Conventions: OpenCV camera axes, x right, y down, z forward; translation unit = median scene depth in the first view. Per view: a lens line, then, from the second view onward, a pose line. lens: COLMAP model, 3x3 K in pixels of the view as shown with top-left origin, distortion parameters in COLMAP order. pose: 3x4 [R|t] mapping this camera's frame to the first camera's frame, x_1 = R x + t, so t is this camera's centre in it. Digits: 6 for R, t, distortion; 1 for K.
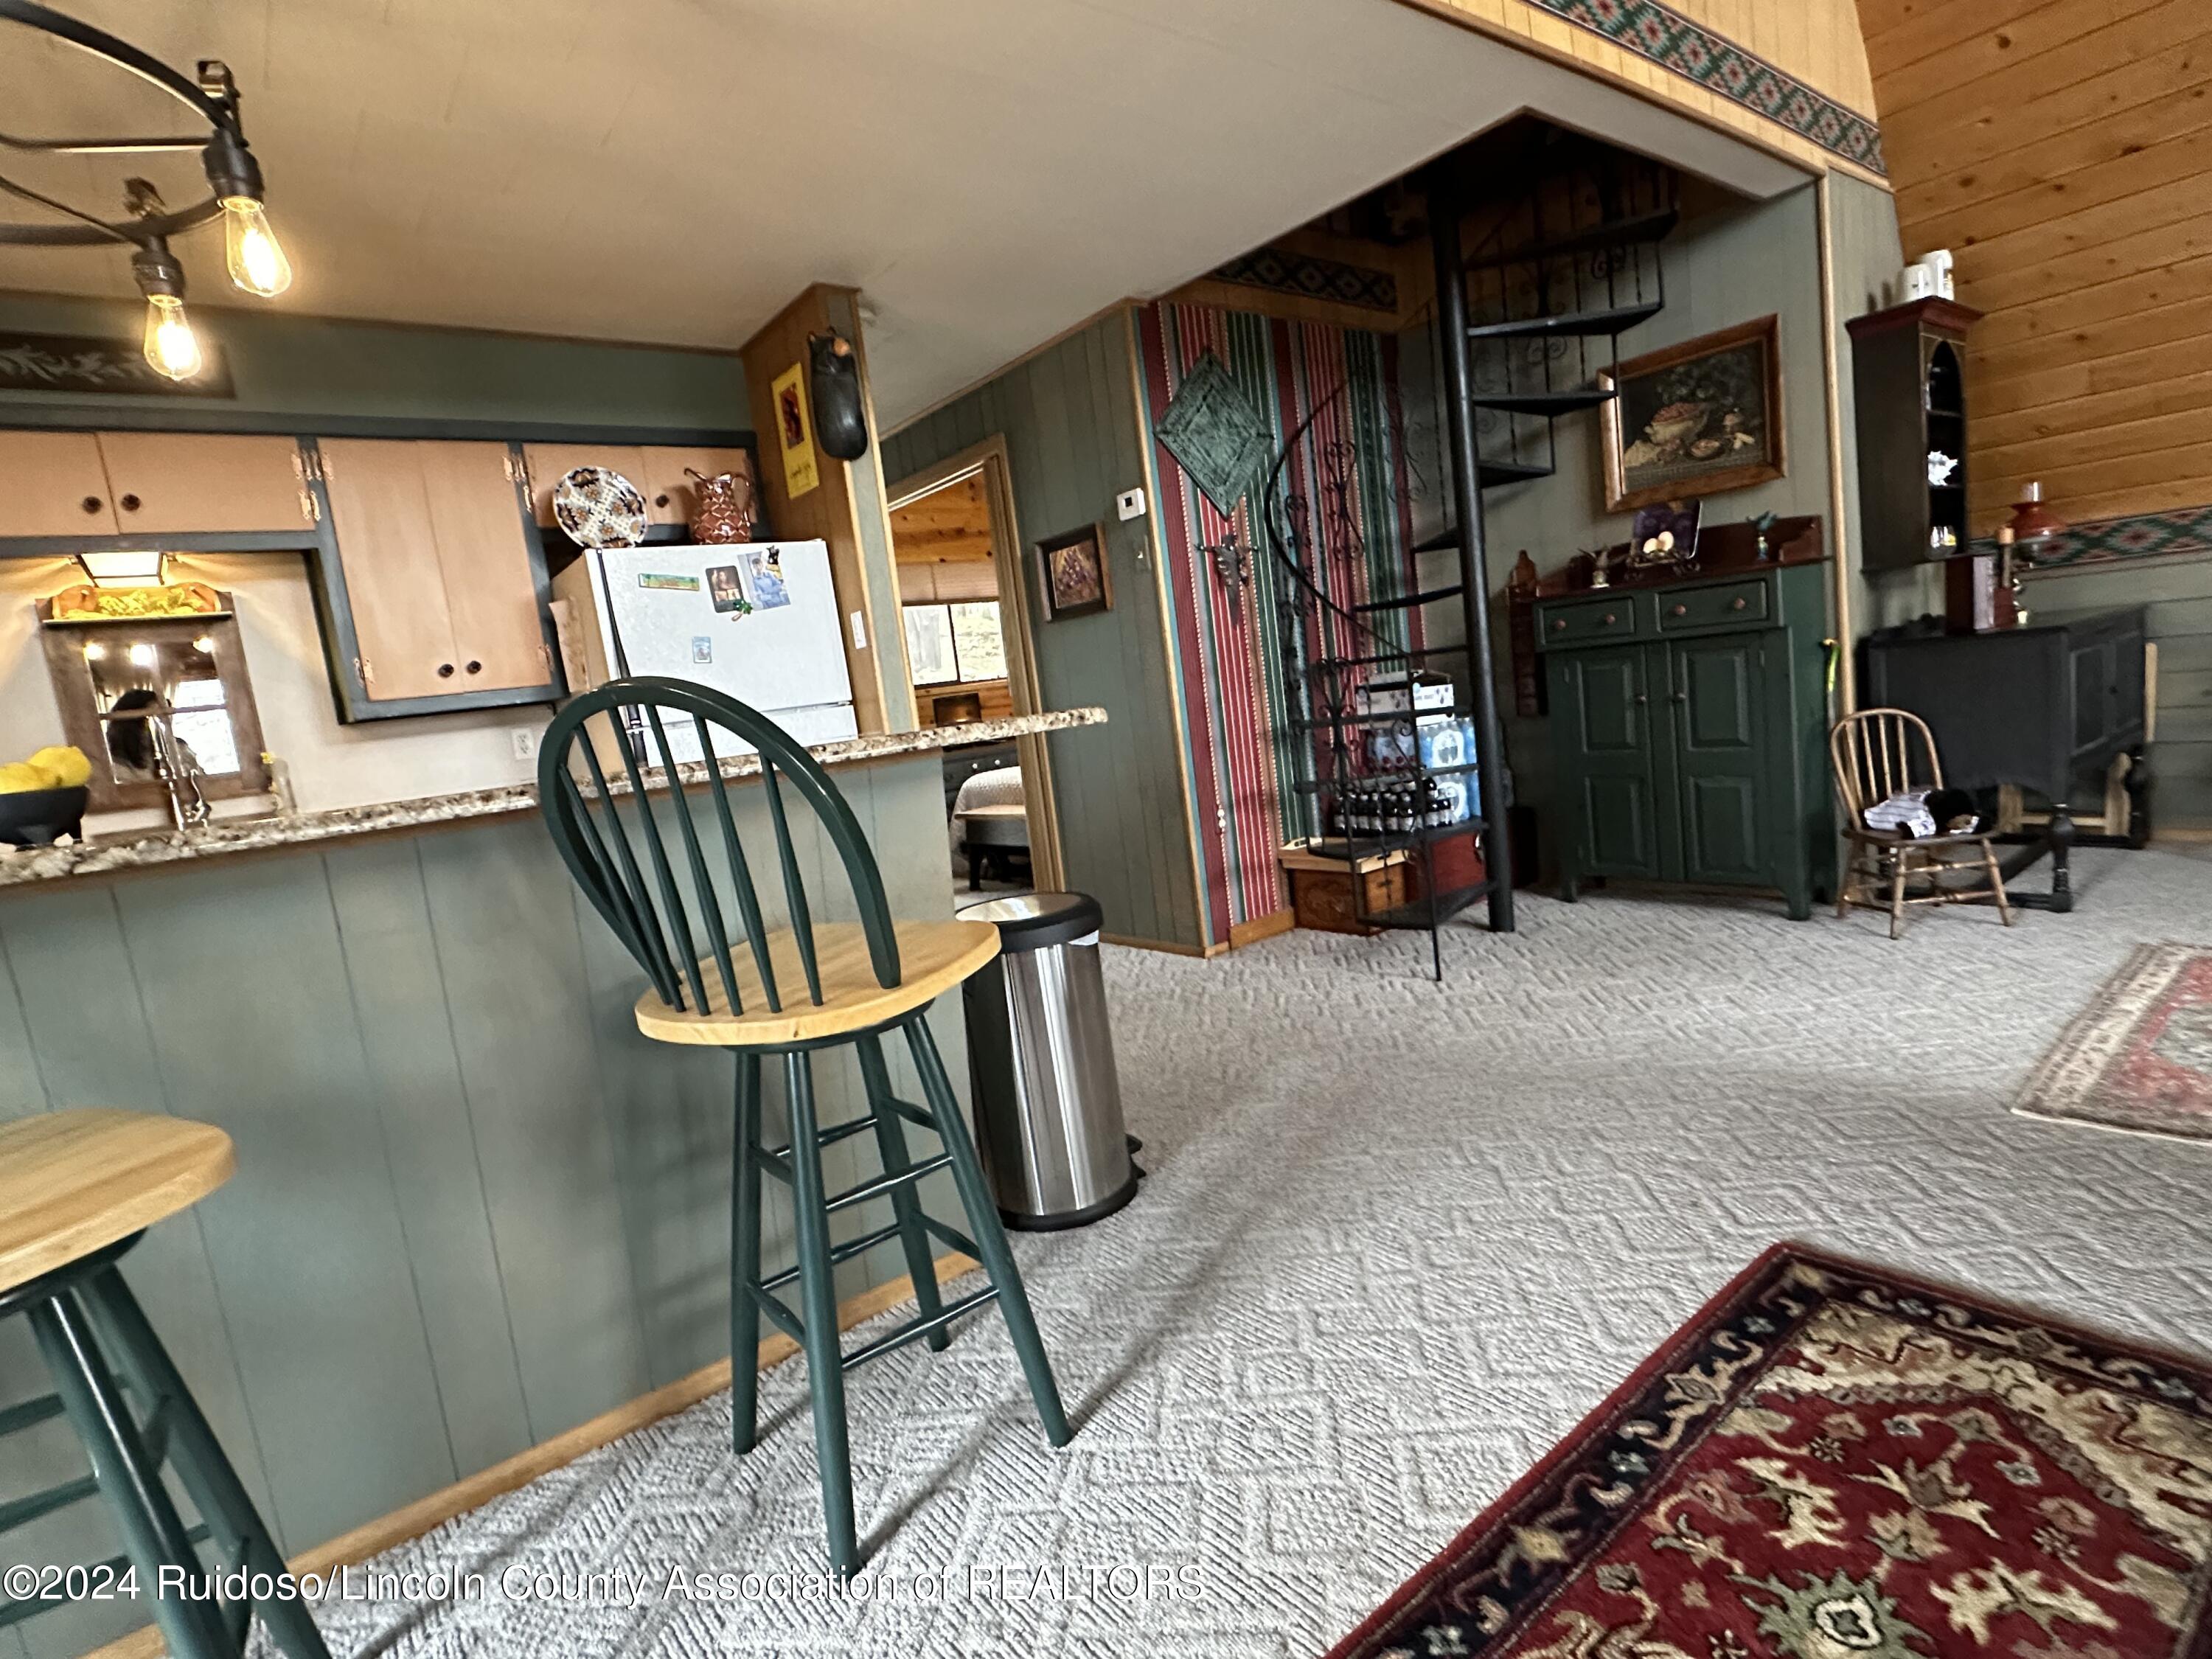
lens RADIAL K [[1132.2, 0, 1108.9], [0, 1132.2, 828.4], [0, 0, 1]] dist [0.001666, -0.001326]
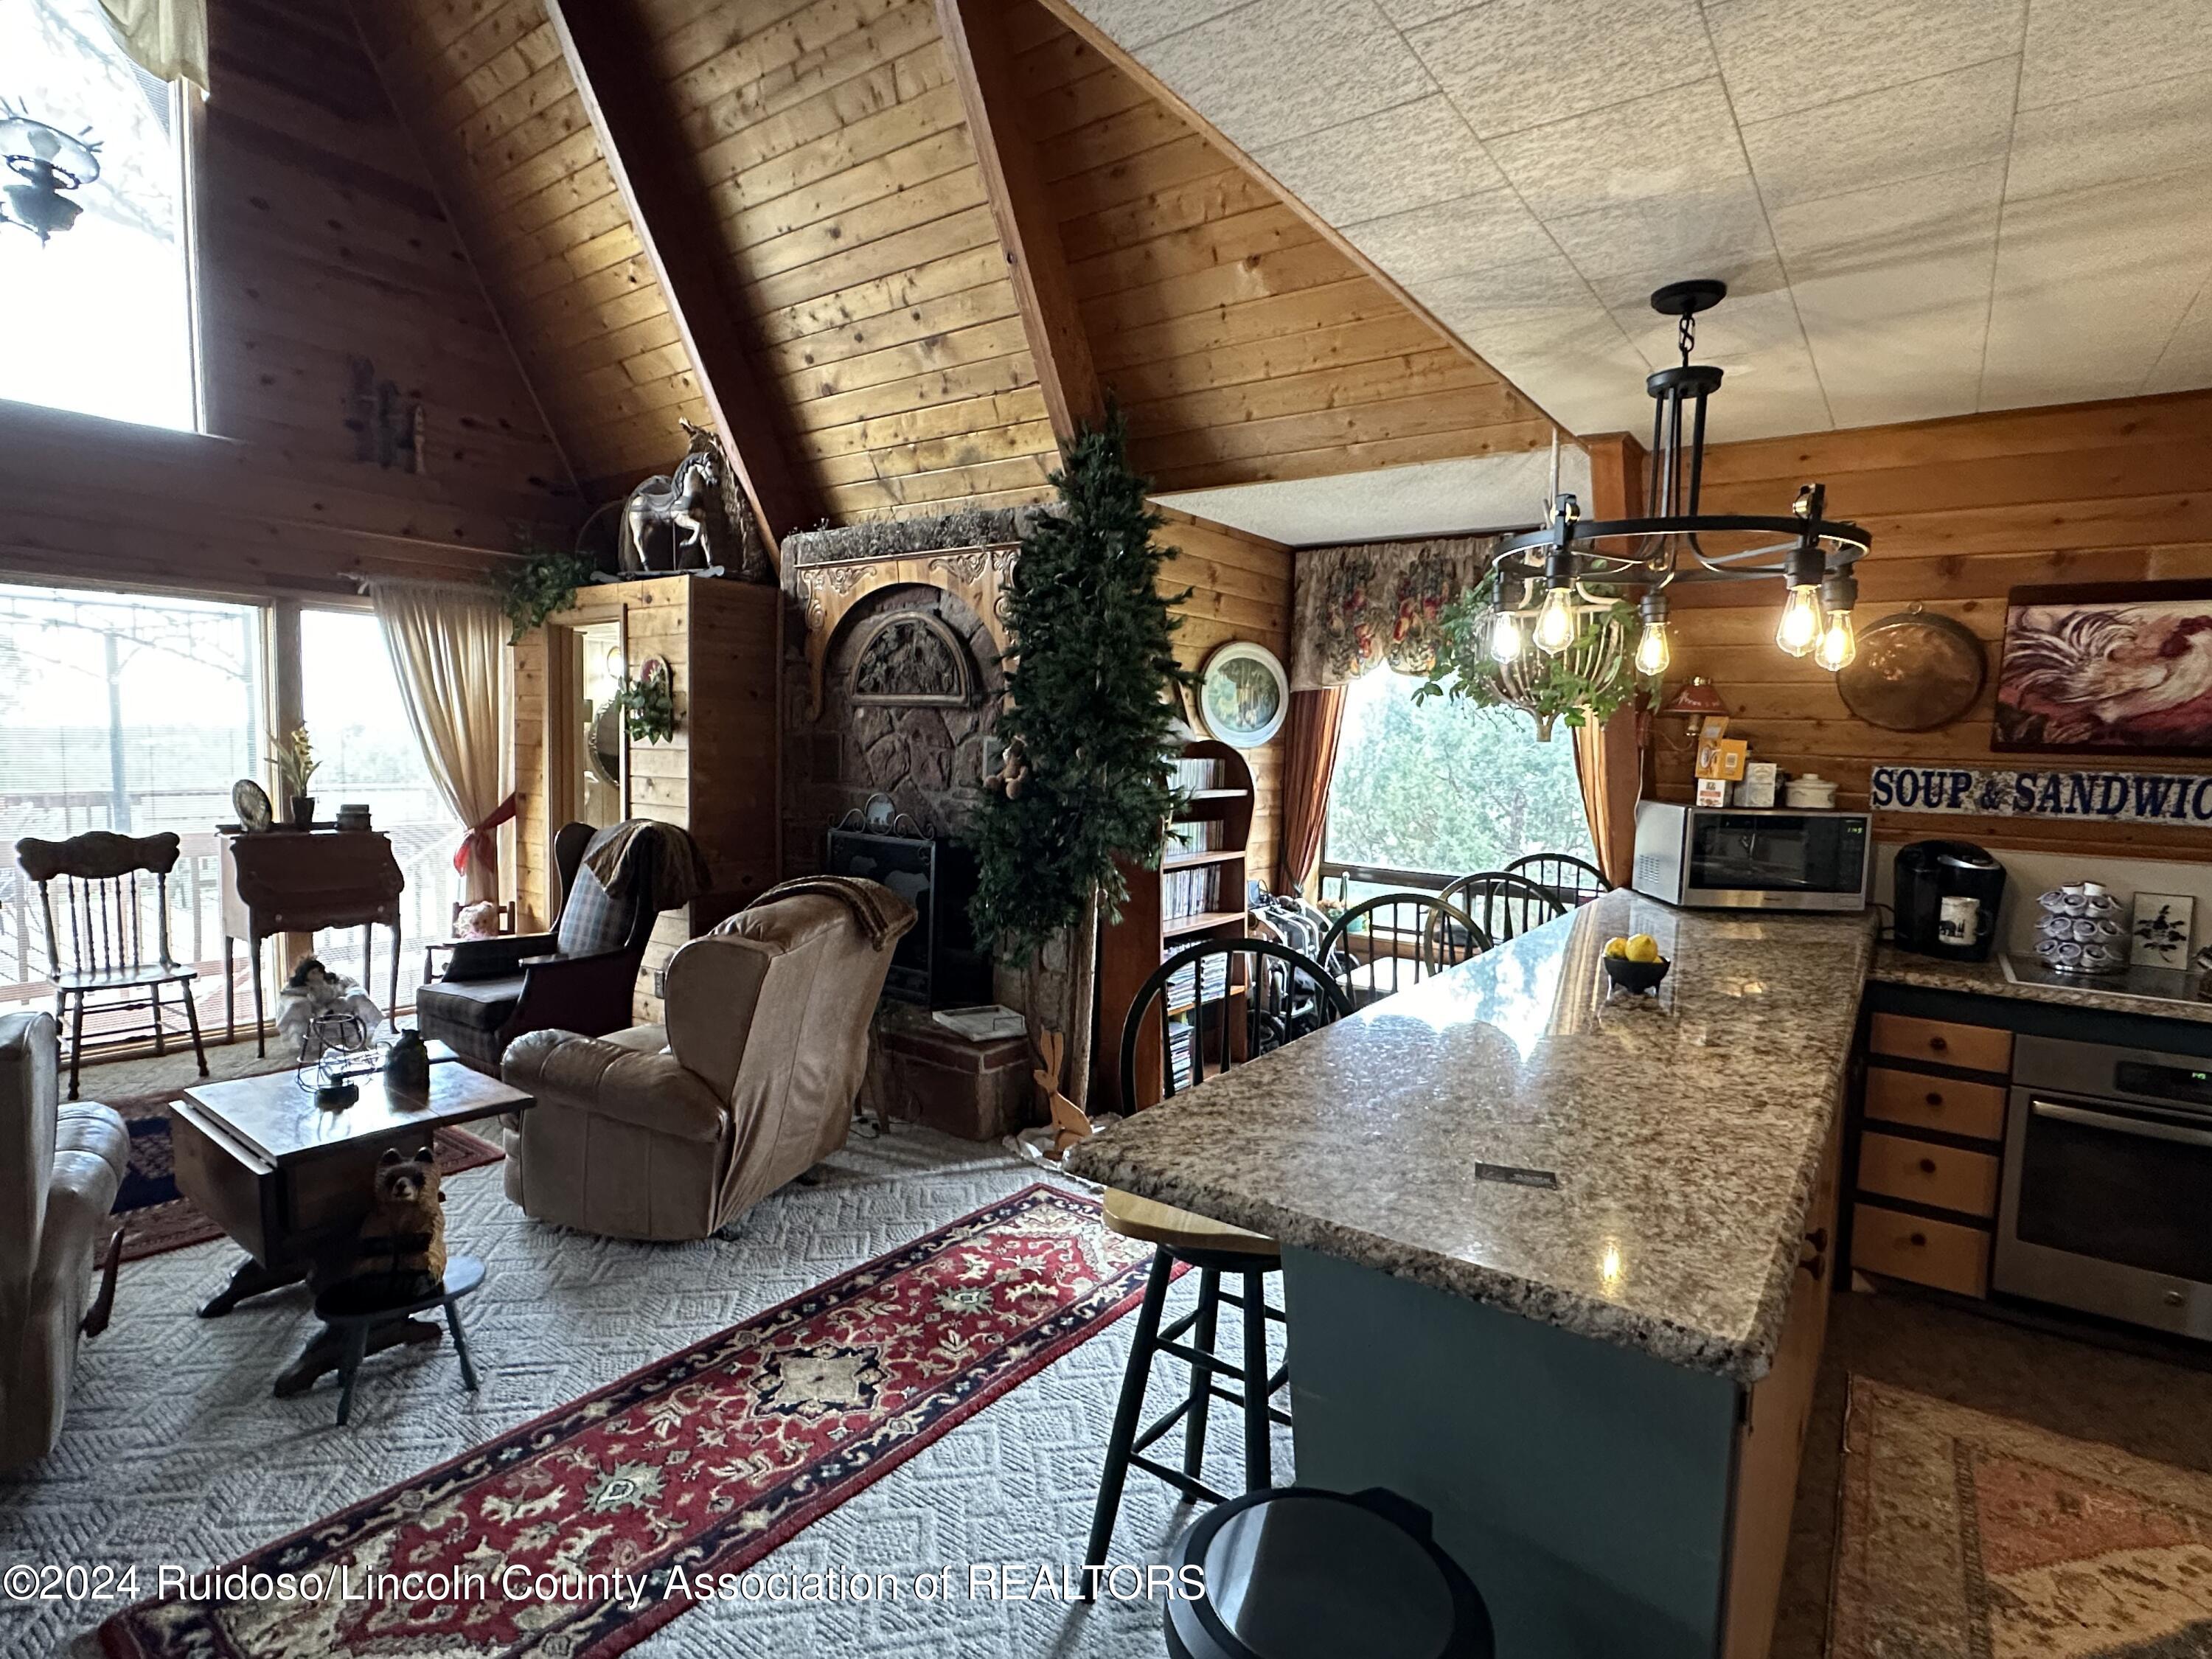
lens RADIAL K [[1132.2, 0, 1096.7], [0, 1132.2, 829.7], [0, 0, 1]] dist [0.001666, -0.001326]
pose [[-0.960231, 0.121787, -0.251247, 0.090495], [0.060730, 0.969413, 0.237804, -0.320600], [0.272523, 0.213089, -0.938256, 1.132528]]
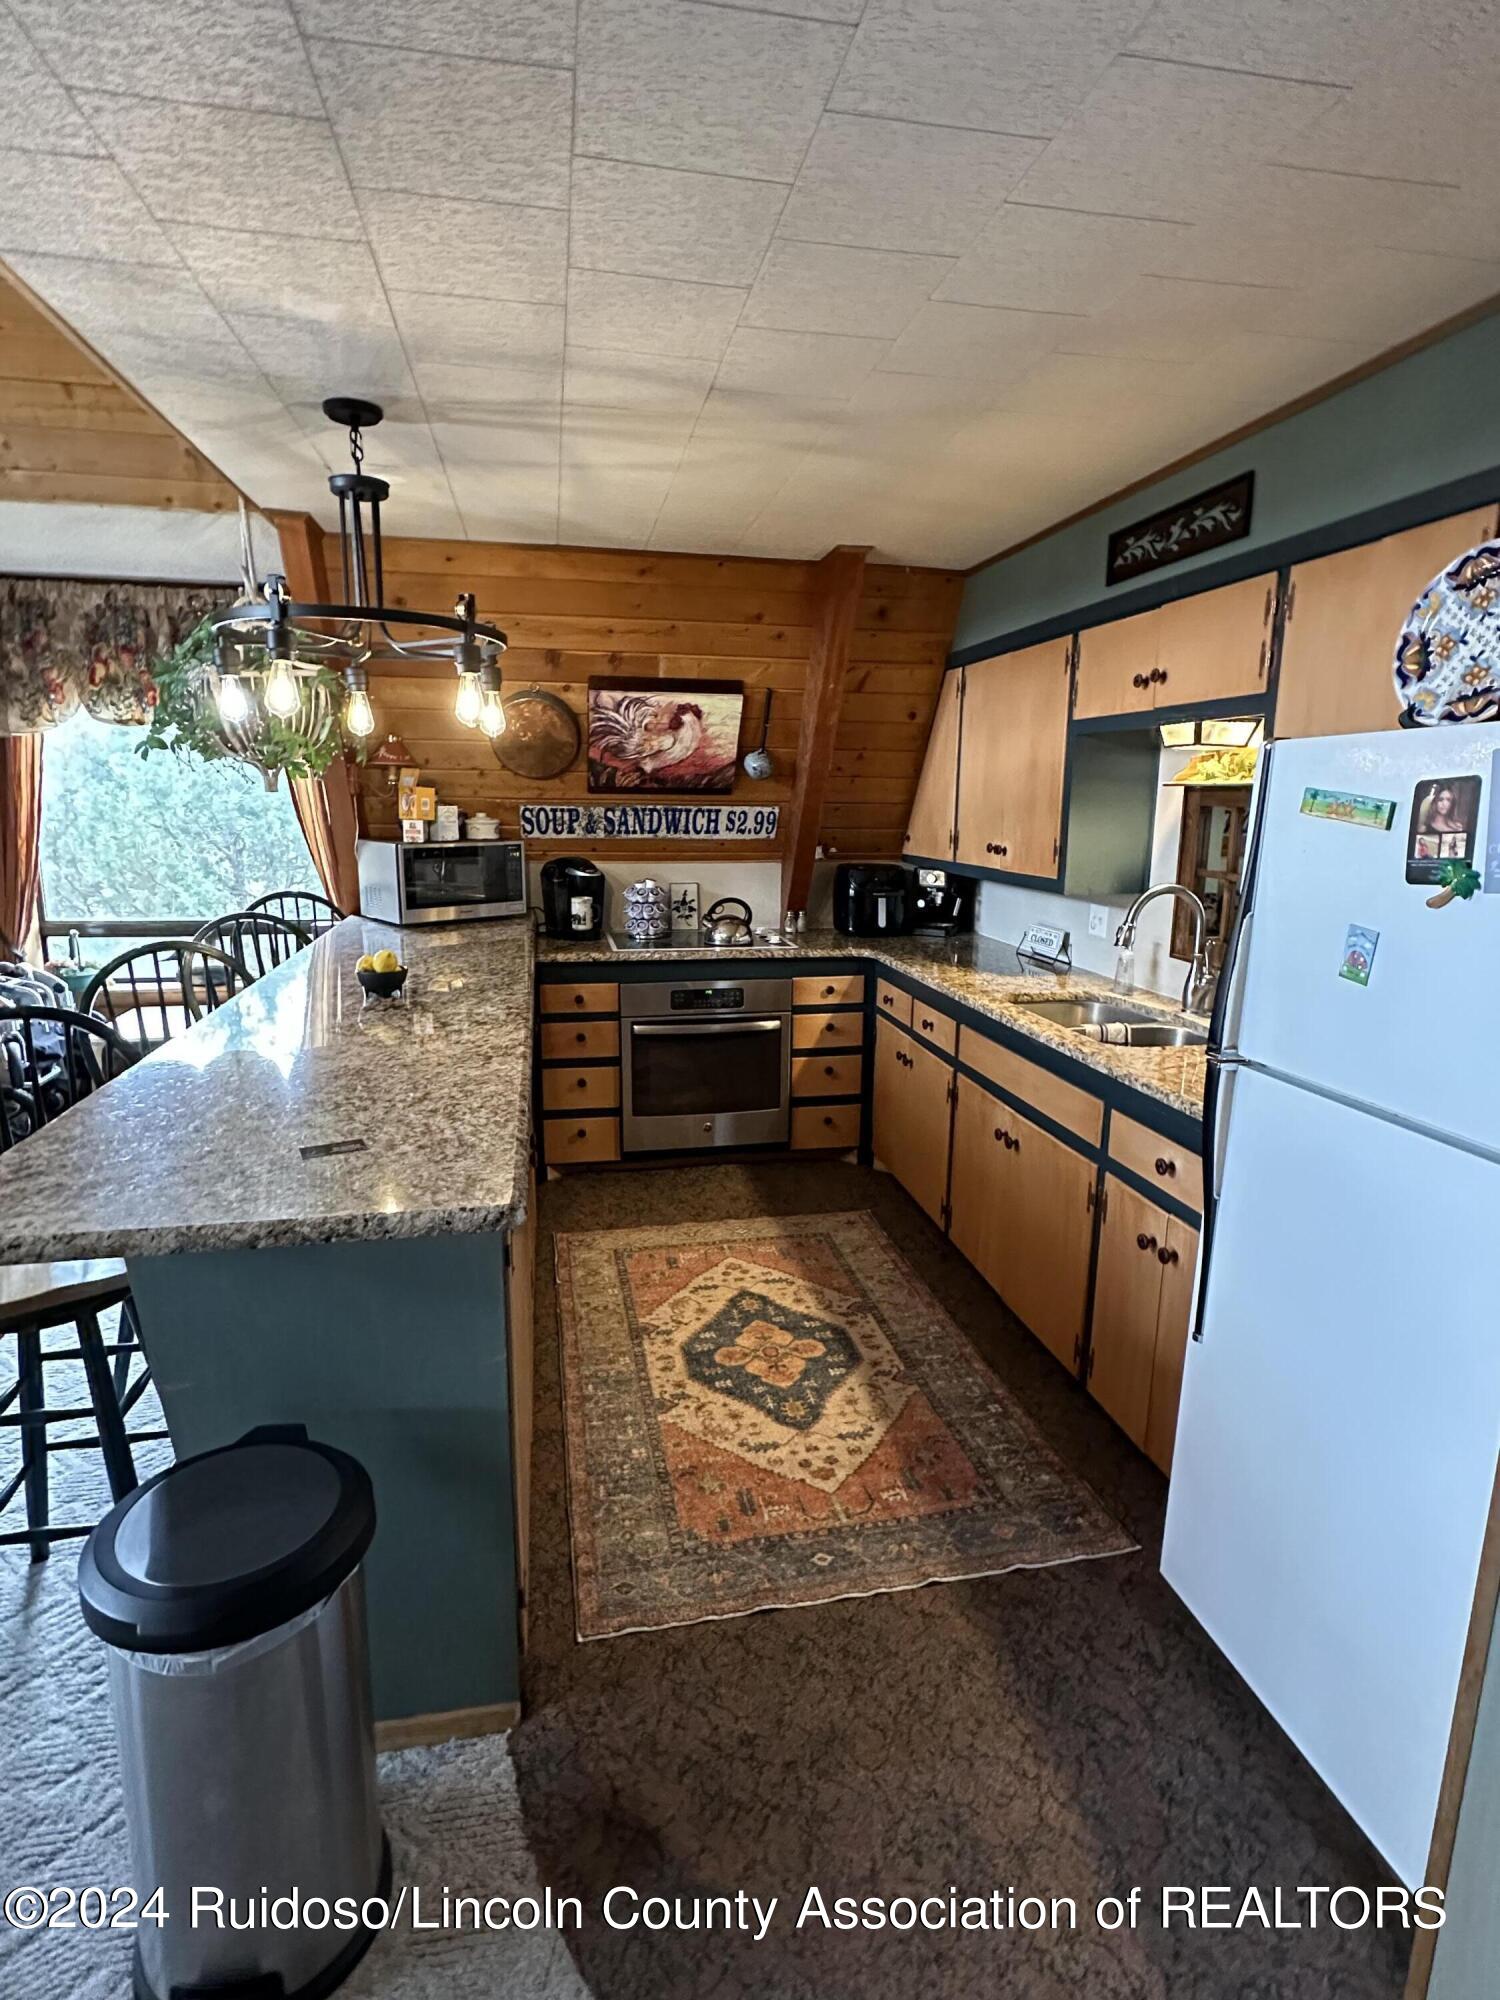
lens RADIAL K [[1023.7, 0, 747.5], [0, 1023.7, 999.7], [0, 0, 1]] dist [0.001666, -0.001326]
pose [[-0.460332, 0.292332, -0.838234, 0.149908], [-0.063673, 0.930922, 0.359624, -0.339484], [0.885460, 0.218920, -0.409919, 1.165398]]
